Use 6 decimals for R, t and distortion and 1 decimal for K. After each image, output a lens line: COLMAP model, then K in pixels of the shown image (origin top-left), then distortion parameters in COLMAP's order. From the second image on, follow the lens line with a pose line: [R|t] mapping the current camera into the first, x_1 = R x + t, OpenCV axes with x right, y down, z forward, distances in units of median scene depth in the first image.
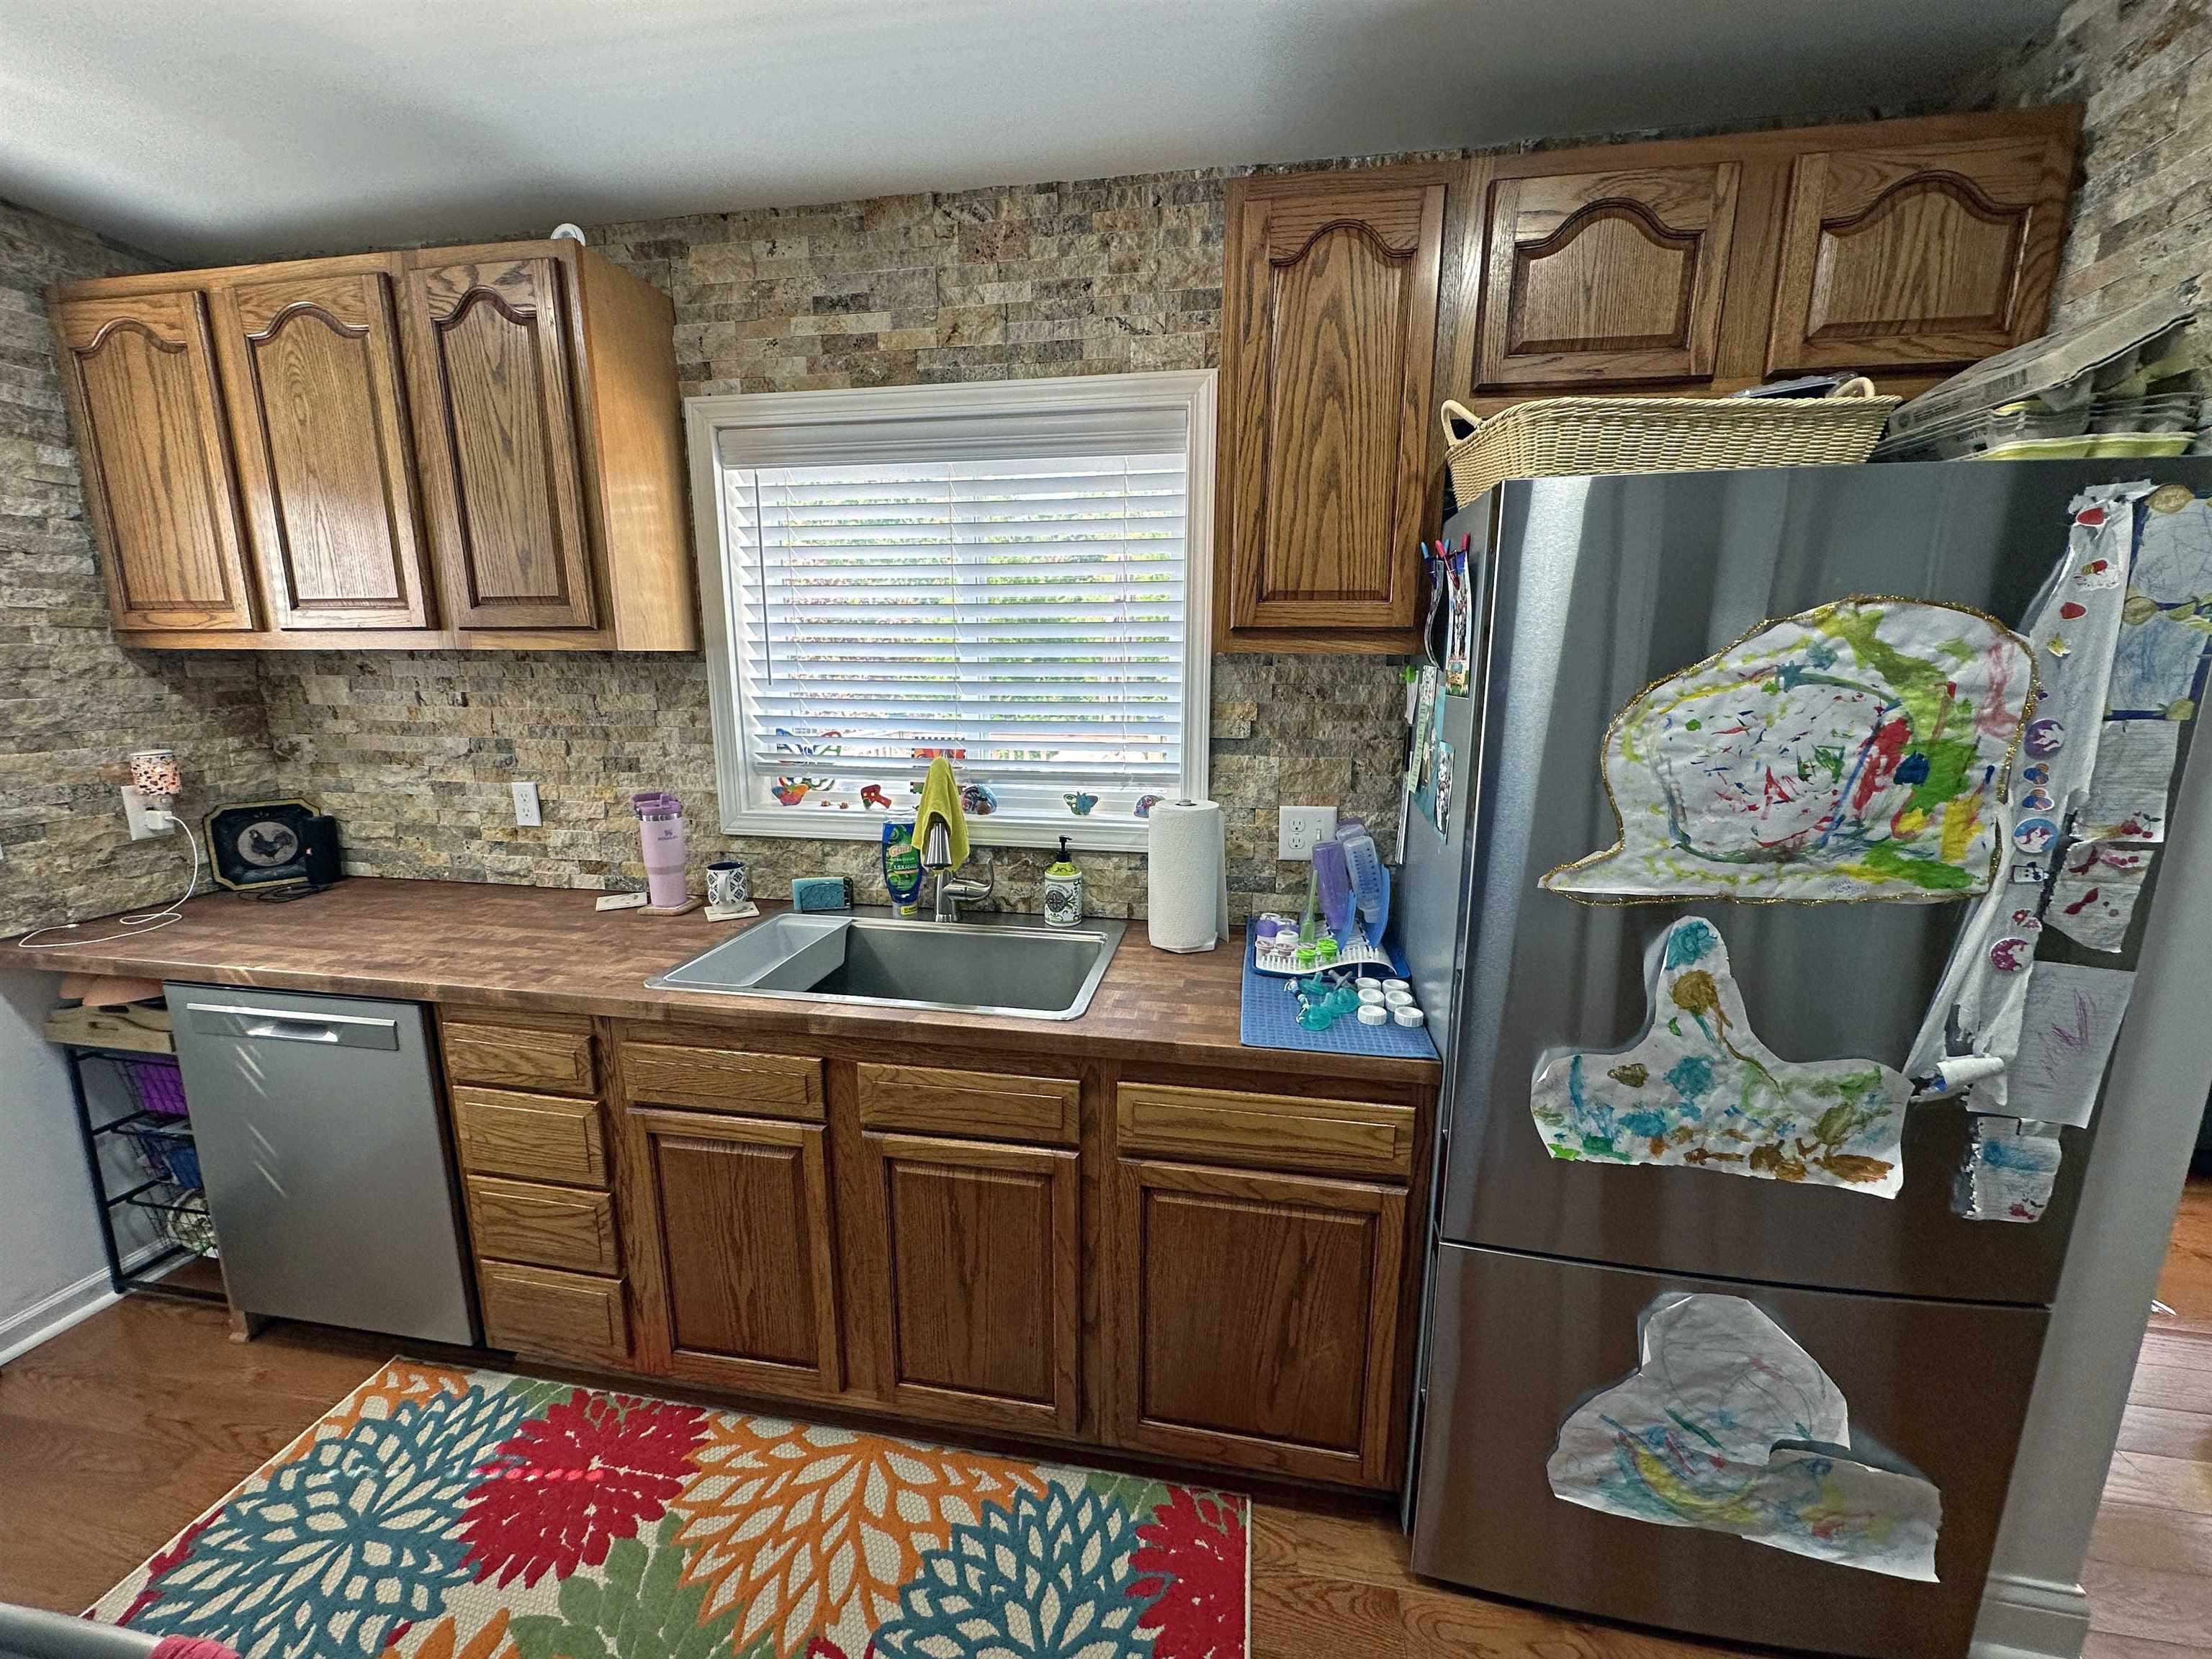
lens RADIAL K [[880.1, 0, 1107.0], [0, 880.1, 829.3], [0, 0, 1]] dist [-0.002395, 0.000439]
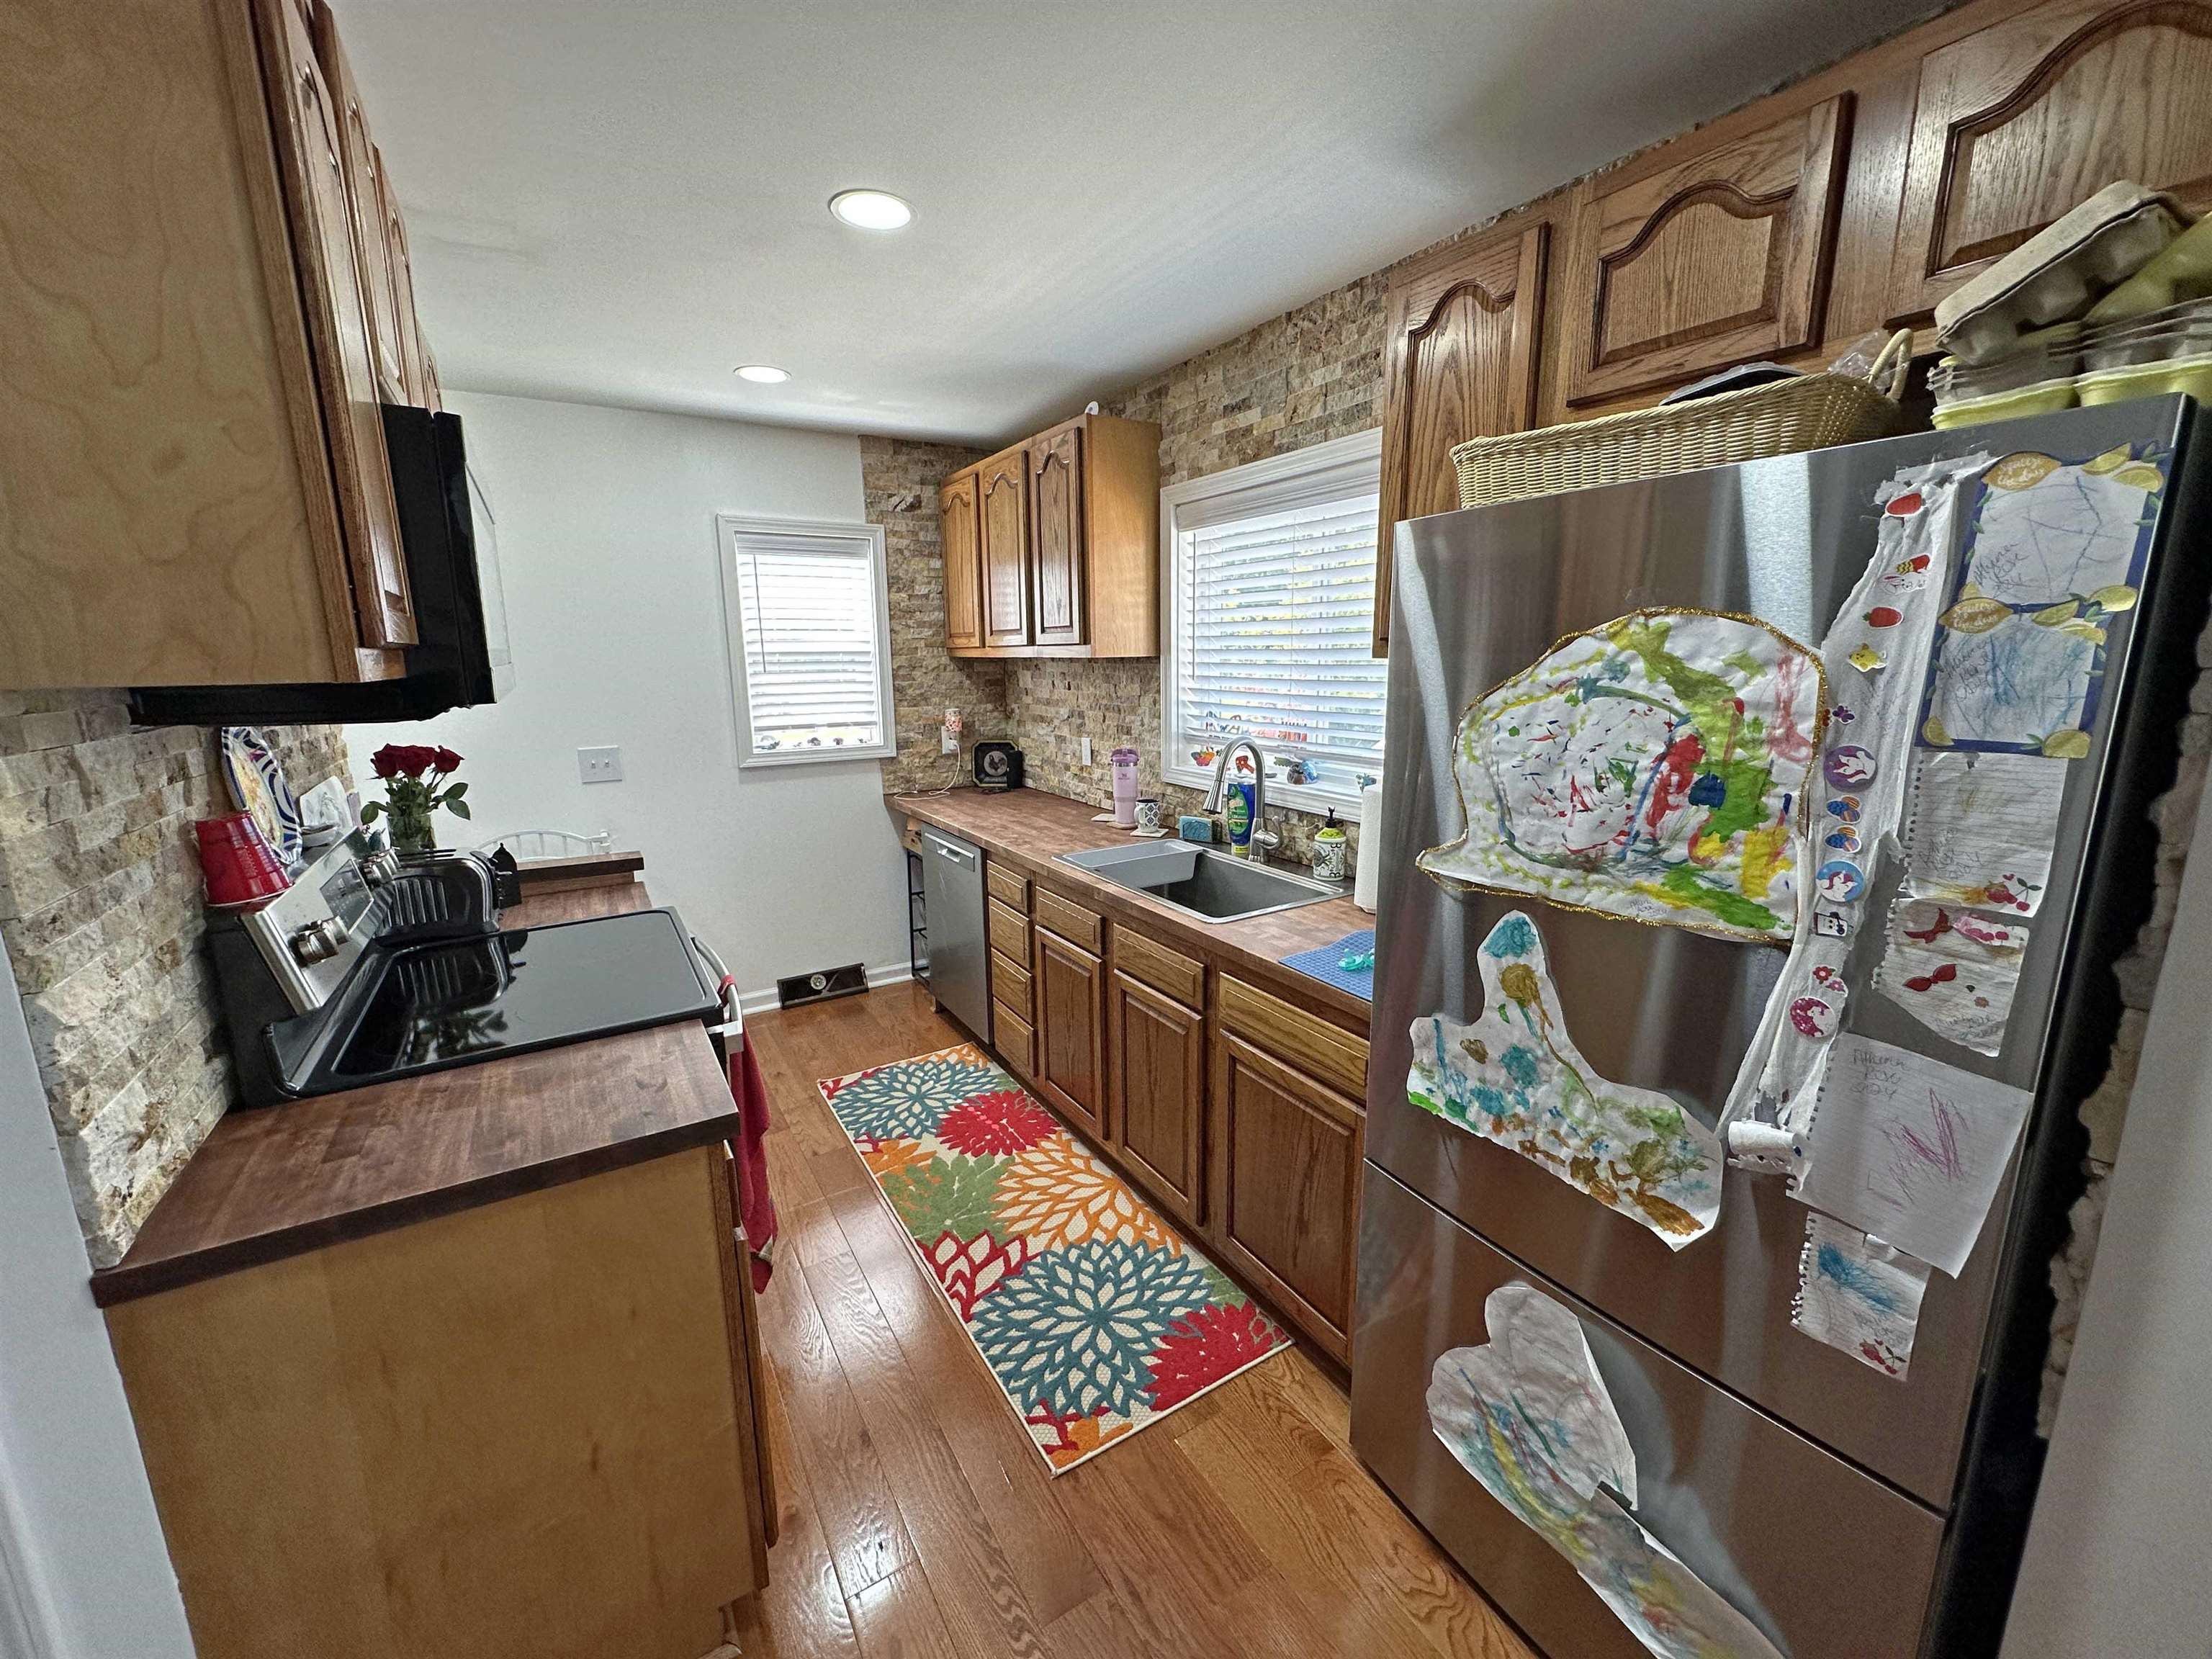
lens RADIAL K [[880.1, 0, 1101.6], [0, 880.1, 828.5], [0, 0, 1]] dist [-0.002395, 0.000439]
pose [[0.659317, 0.138451, -0.739008, 0.873210], [-0.130674, 0.989042, 0.068711, -0.006034], [0.740423, 0.051267, 0.670184, -0.076181]]
